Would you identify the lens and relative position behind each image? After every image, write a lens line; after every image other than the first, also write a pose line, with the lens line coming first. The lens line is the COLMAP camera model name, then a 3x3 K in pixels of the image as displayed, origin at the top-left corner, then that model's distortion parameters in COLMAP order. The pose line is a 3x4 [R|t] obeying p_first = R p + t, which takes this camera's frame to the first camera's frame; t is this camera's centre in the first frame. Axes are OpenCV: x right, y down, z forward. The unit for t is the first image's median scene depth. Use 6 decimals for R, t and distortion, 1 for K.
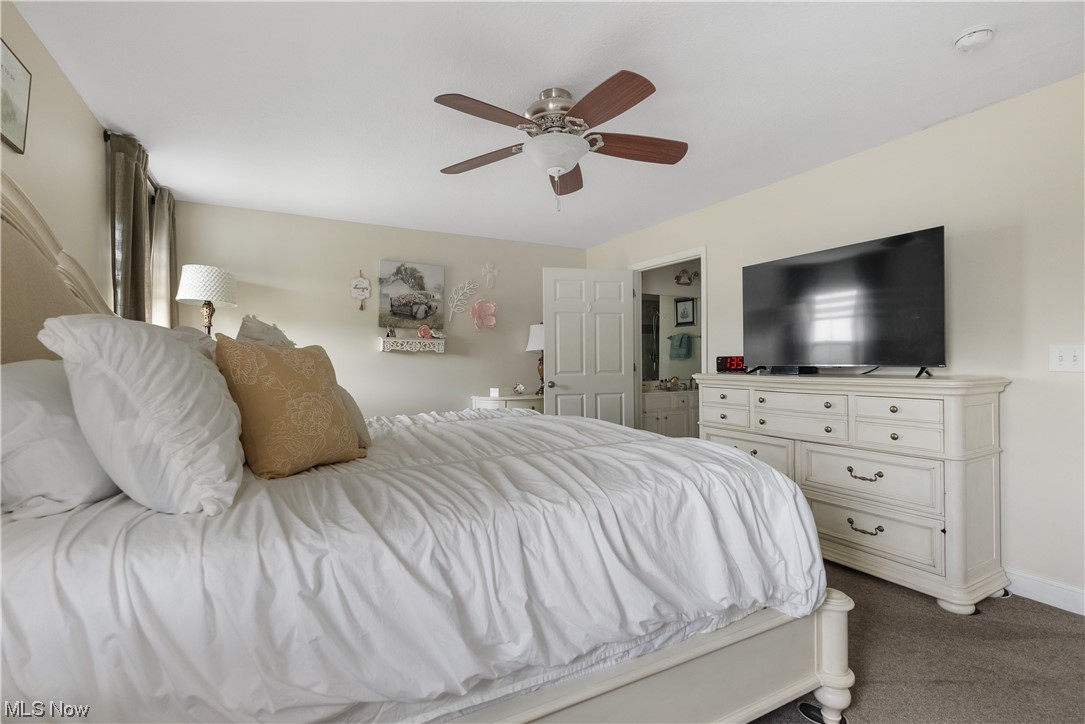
lens RADIAL K [[494.4, 0, 541.9], [0, 494.4, 362.8], [0, 0, 1]] dist [-0.013973, 0.005823]
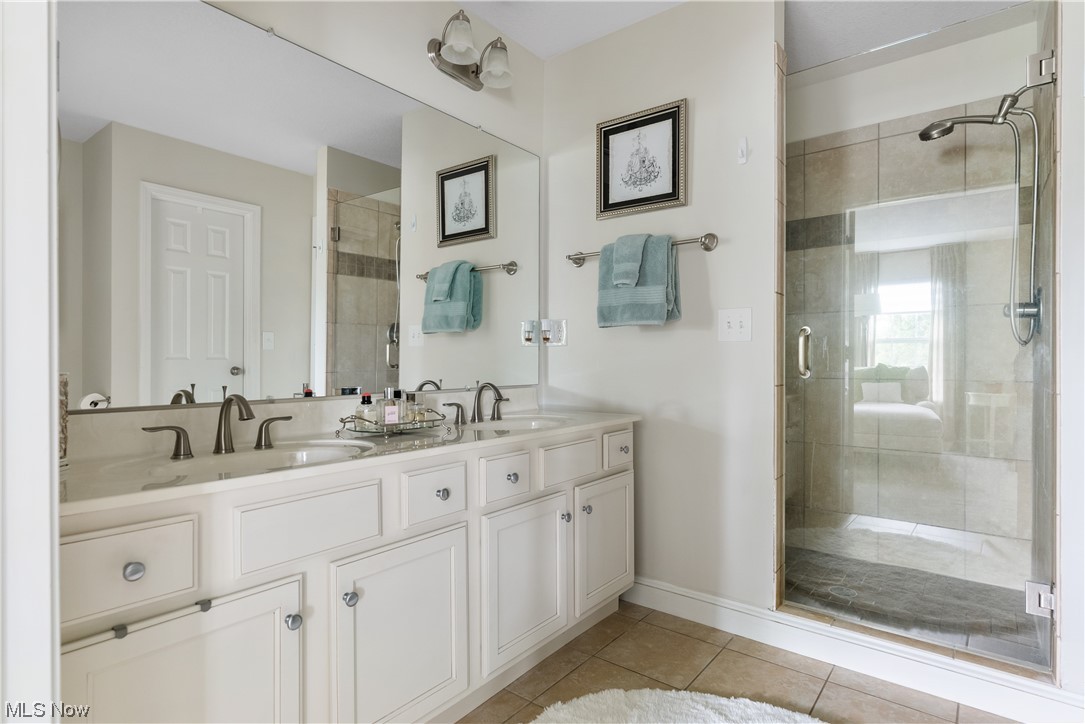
lens RADIAL K [[570.0, 0, 544.2], [0, 570.0, 366.7], [0, 0, 1]] dist [-0.001491, 0.000110]
pose [[0.917170, 0.008002, 0.398417, 0.176529], [-0.008538, 0.999963, -0.000430, 0.017172], [-0.398406, -0.003008, 0.917204, 0.589311]]
